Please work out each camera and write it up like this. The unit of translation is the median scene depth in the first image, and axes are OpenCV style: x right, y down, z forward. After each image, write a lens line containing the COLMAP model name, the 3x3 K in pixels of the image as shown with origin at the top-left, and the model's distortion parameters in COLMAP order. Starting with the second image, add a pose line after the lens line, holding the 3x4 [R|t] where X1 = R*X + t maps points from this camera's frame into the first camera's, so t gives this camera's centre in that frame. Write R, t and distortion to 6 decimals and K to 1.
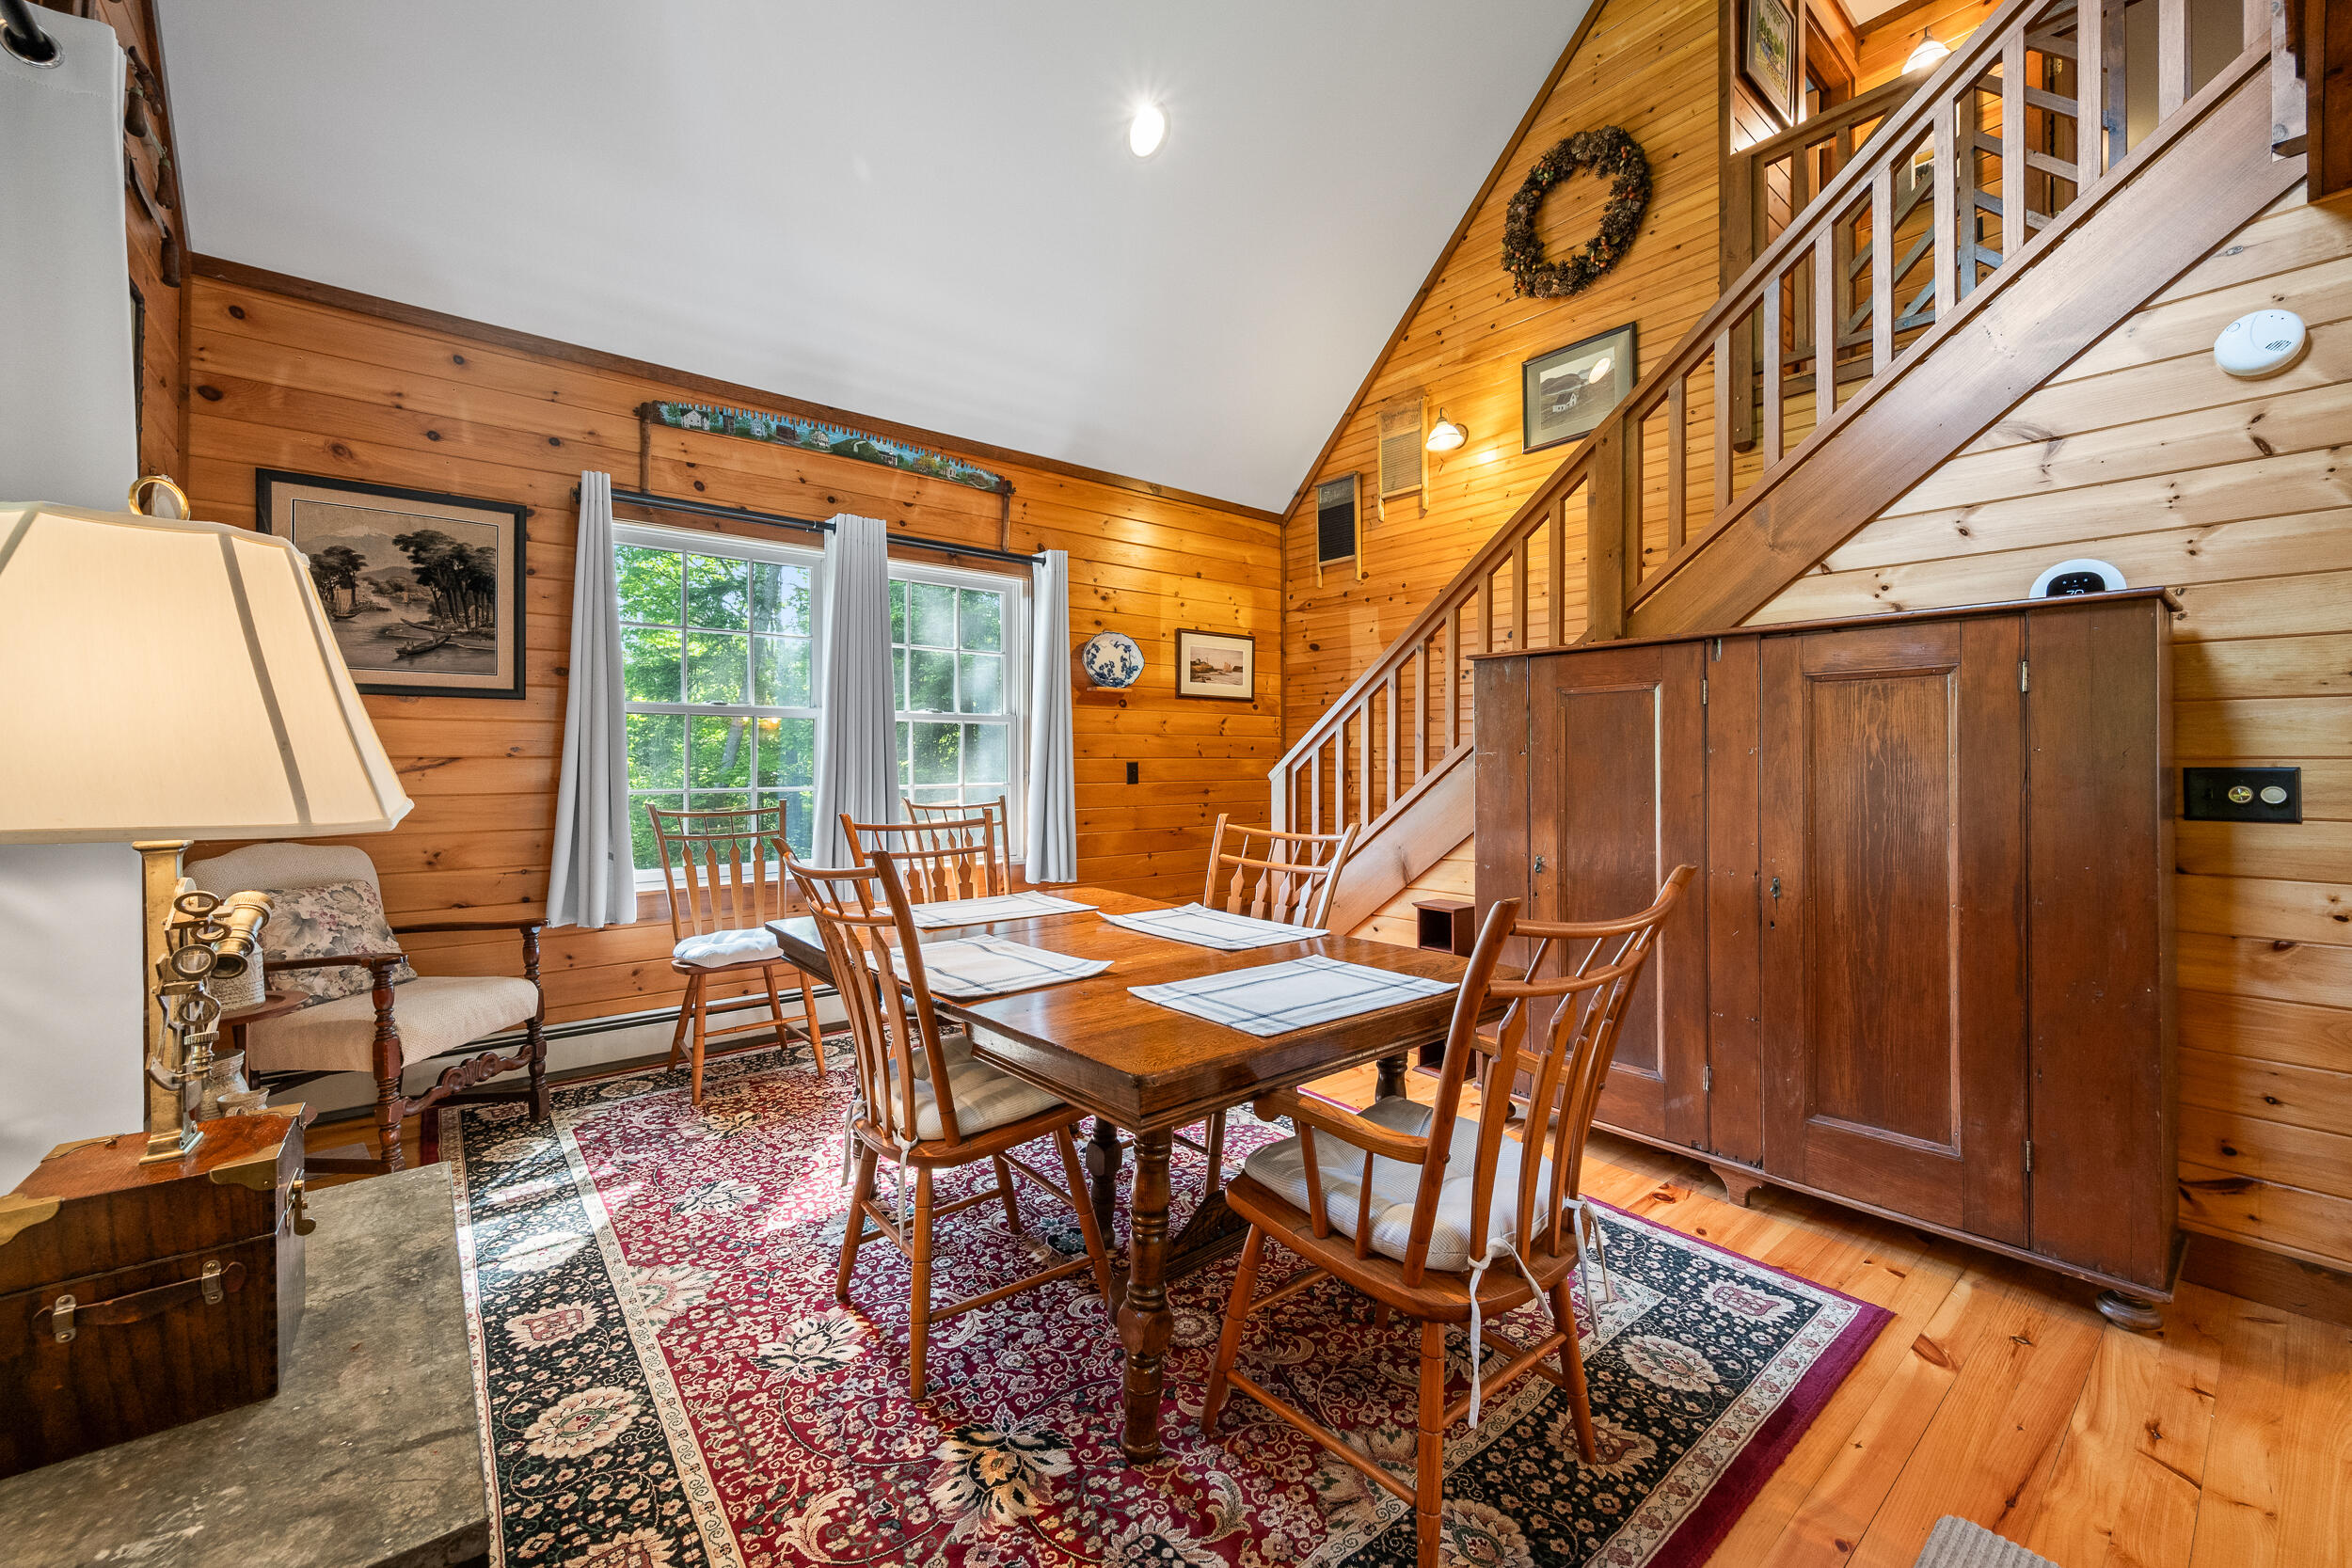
lens RADIAL K [[934.3, 0, 1192.7], [0, 934.3, 760.0], [0, 0, 1]] dist [0.002056, -0.001014]
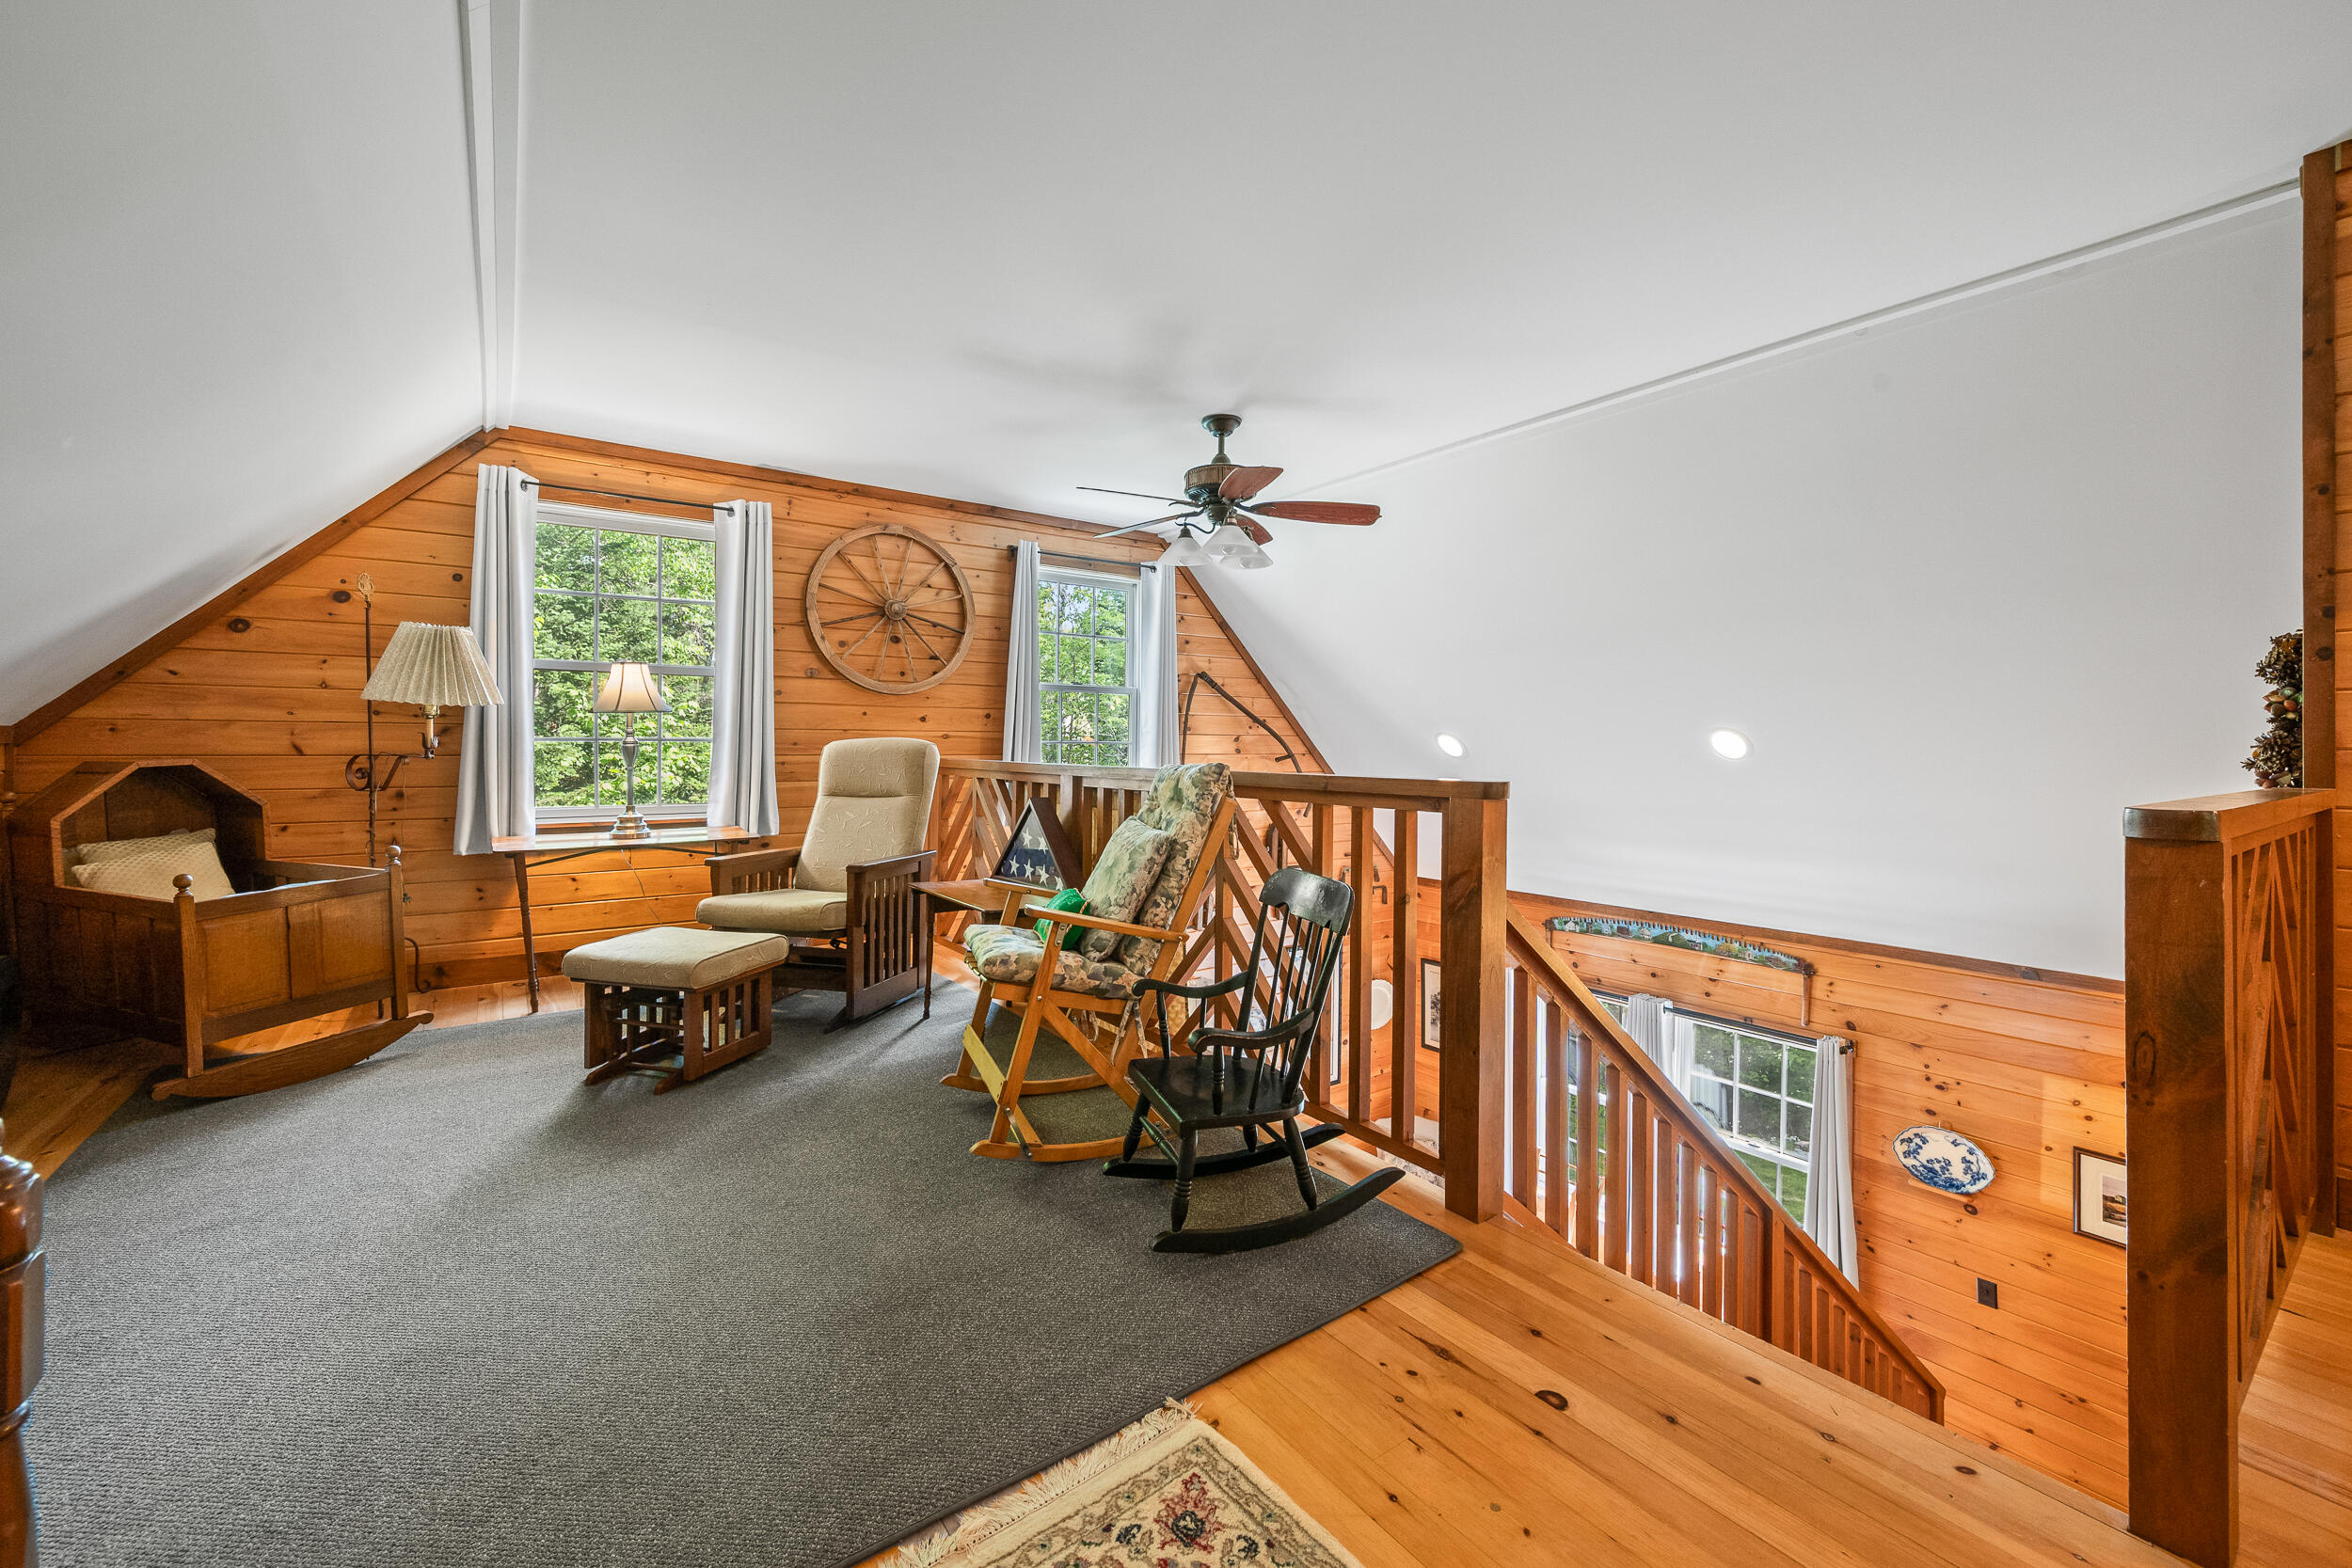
lens RADIAL K [[934.3, 0, 1198.8], [0, 934.3, 743.3], [0, 0, 1]] dist [0.002056, -0.001014]
pose [[-0.053568, 0.000776, -0.998564, 1.364998], [-0.011907, 0.999928, 0.001416, -0.793382], [0.998493, 0.011966, -0.053555, 0.479947]]
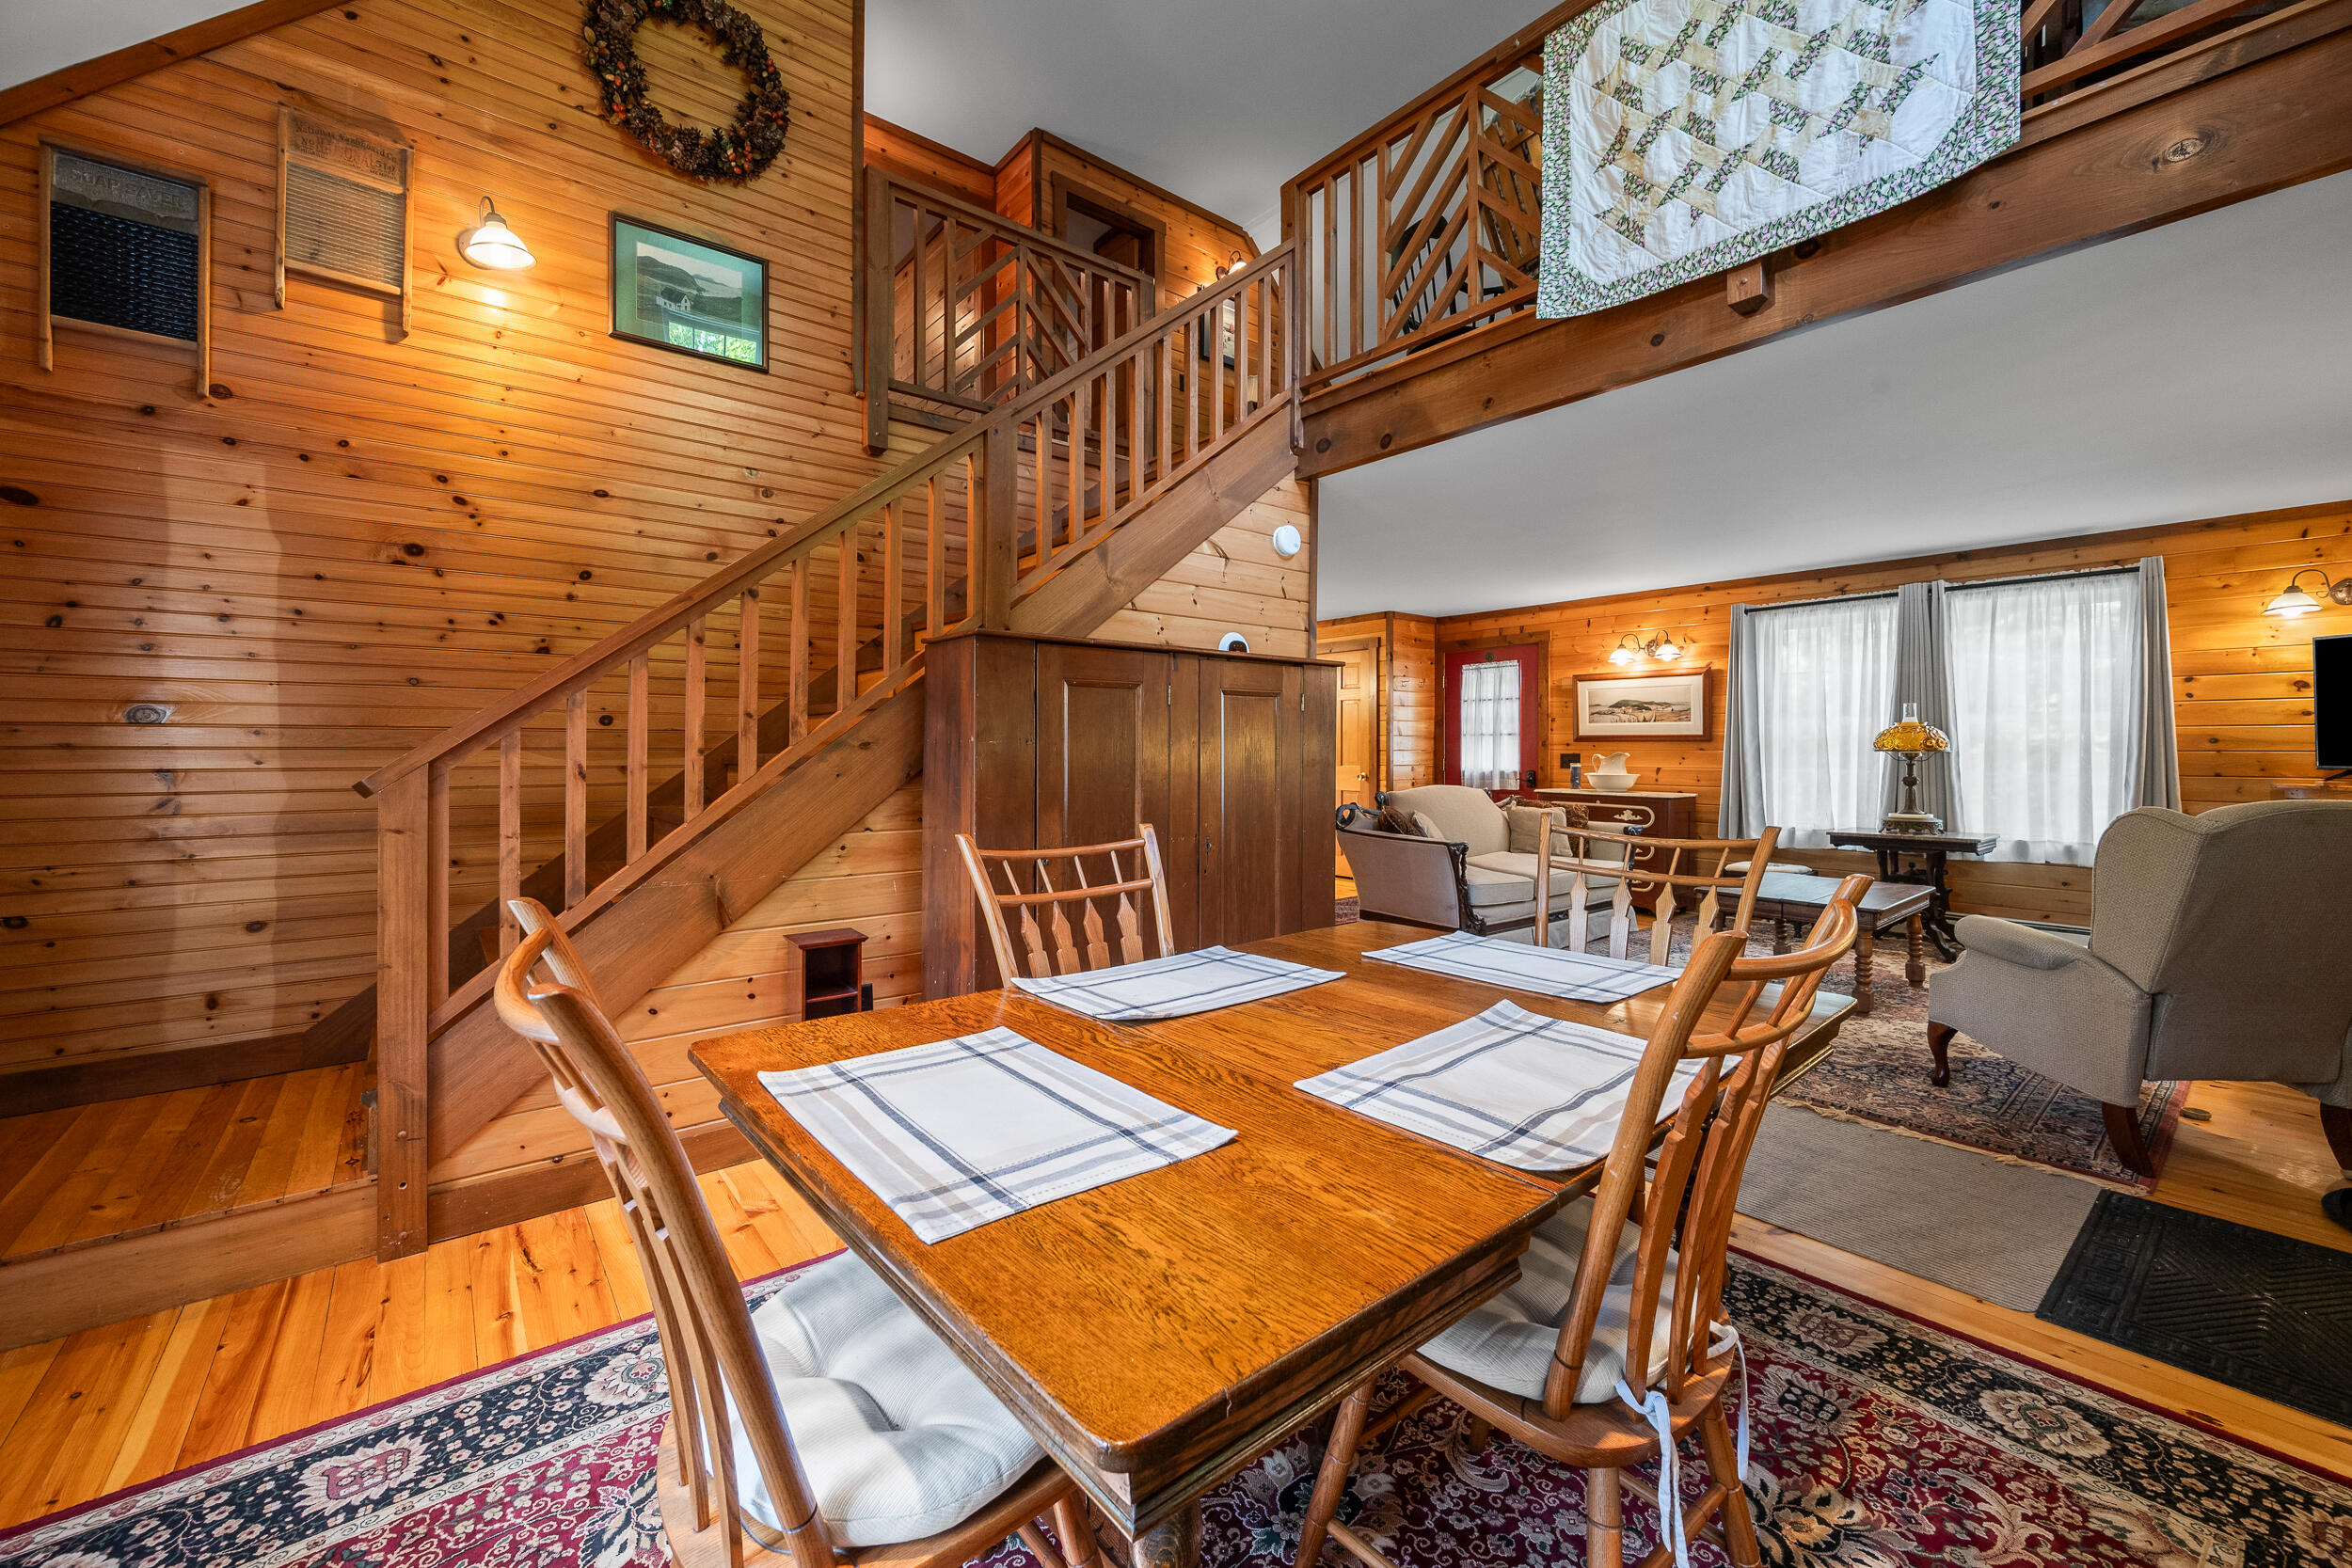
lens RADIAL K [[934.3, 0, 1186.6], [0, 934.3, 741.8], [0, 0, 1]] dist [0.002056, -0.001014]
pose [[0.005654, 0.010751, 0.999926, -0.546306], [-0.000594, 0.999942, -0.010748, 0.003348], [-0.999984, -0.000534, 0.005660, 0.772907]]
